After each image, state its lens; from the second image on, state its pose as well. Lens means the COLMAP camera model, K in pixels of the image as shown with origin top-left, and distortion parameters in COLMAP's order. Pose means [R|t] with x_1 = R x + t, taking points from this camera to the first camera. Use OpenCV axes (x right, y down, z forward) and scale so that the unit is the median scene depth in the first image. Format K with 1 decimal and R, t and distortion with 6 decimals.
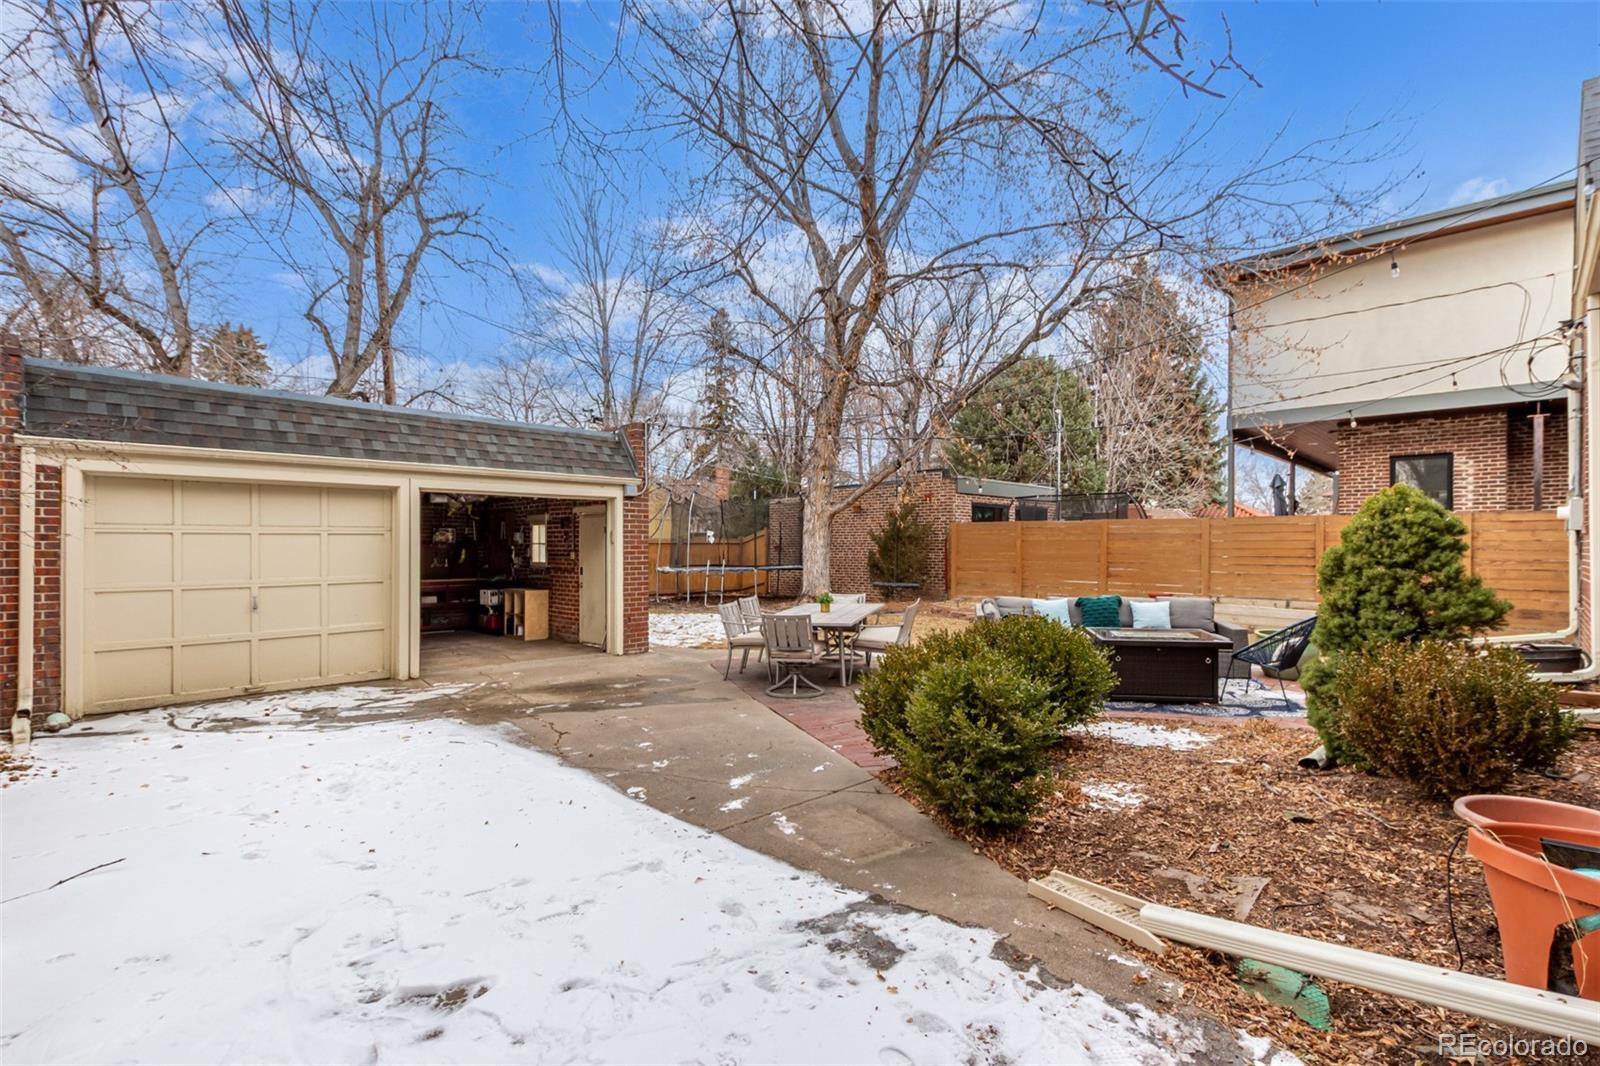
lens RADIAL K [[736.2, 0, 798.1], [0, 736.2, 544.6], [0, 0, 1]] dist [0.008964, -0.002775]
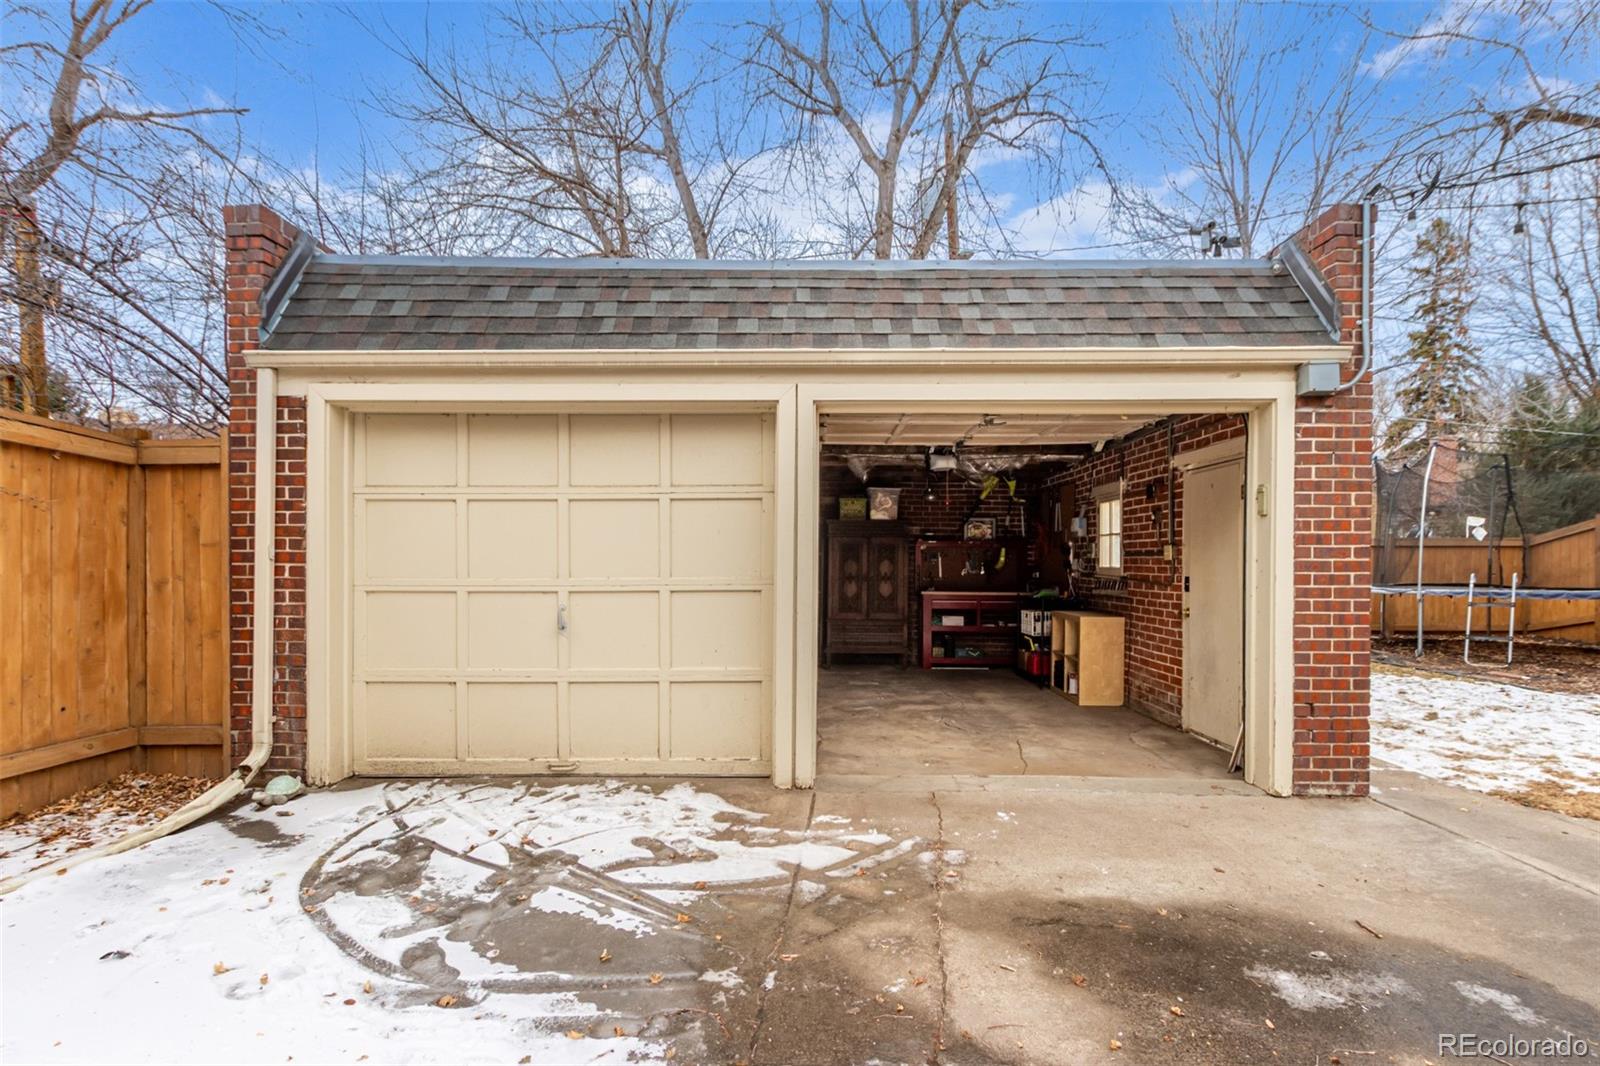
lens RADIAL K [[736.2, 0, 794.4], [0, 736.2, 568.5], [0, 0, 1]] dist [0.008964, -0.002775]
pose [[0.695331, 0.009424, -0.718627, -0.138675], [-0.002540, 0.999940, 0.010655, 0.023706], [0.718685, -0.005583, 0.695314, 0.530499]]
